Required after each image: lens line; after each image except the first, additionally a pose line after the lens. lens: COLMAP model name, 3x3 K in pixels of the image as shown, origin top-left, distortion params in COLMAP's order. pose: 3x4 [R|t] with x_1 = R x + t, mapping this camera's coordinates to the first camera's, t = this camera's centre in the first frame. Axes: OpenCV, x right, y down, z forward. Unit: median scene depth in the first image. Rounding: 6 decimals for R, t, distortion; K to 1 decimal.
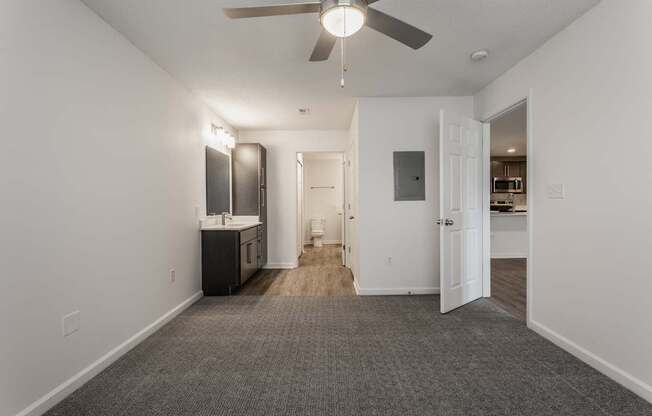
lens RADIAL K [[340.2, 0, 326.0], [0, 340.2, 208.0], [0, 0, 1]] dist [-0.000322, -0.000137]
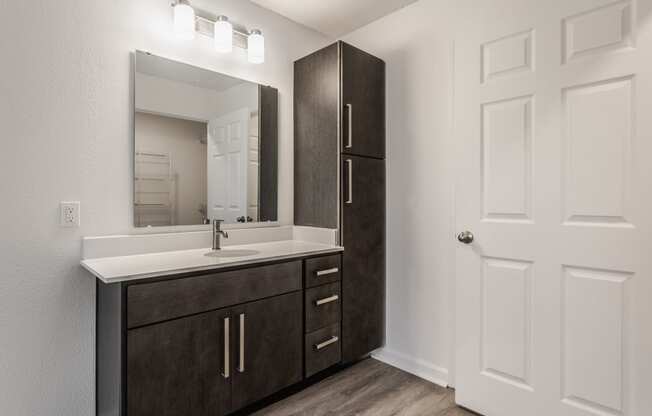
lens RADIAL K [[340.2, 0, 326.0], [0, 340.2, 208.0], [0, 0, 1]] dist [-0.000322, -0.000137]
pose [[0.705284, -0.011241, -0.708836, 0.065729], [0.001961, 0.999901, -0.013907, 0.004652], [0.708922, 0.008418, 0.705237, 0.716839]]
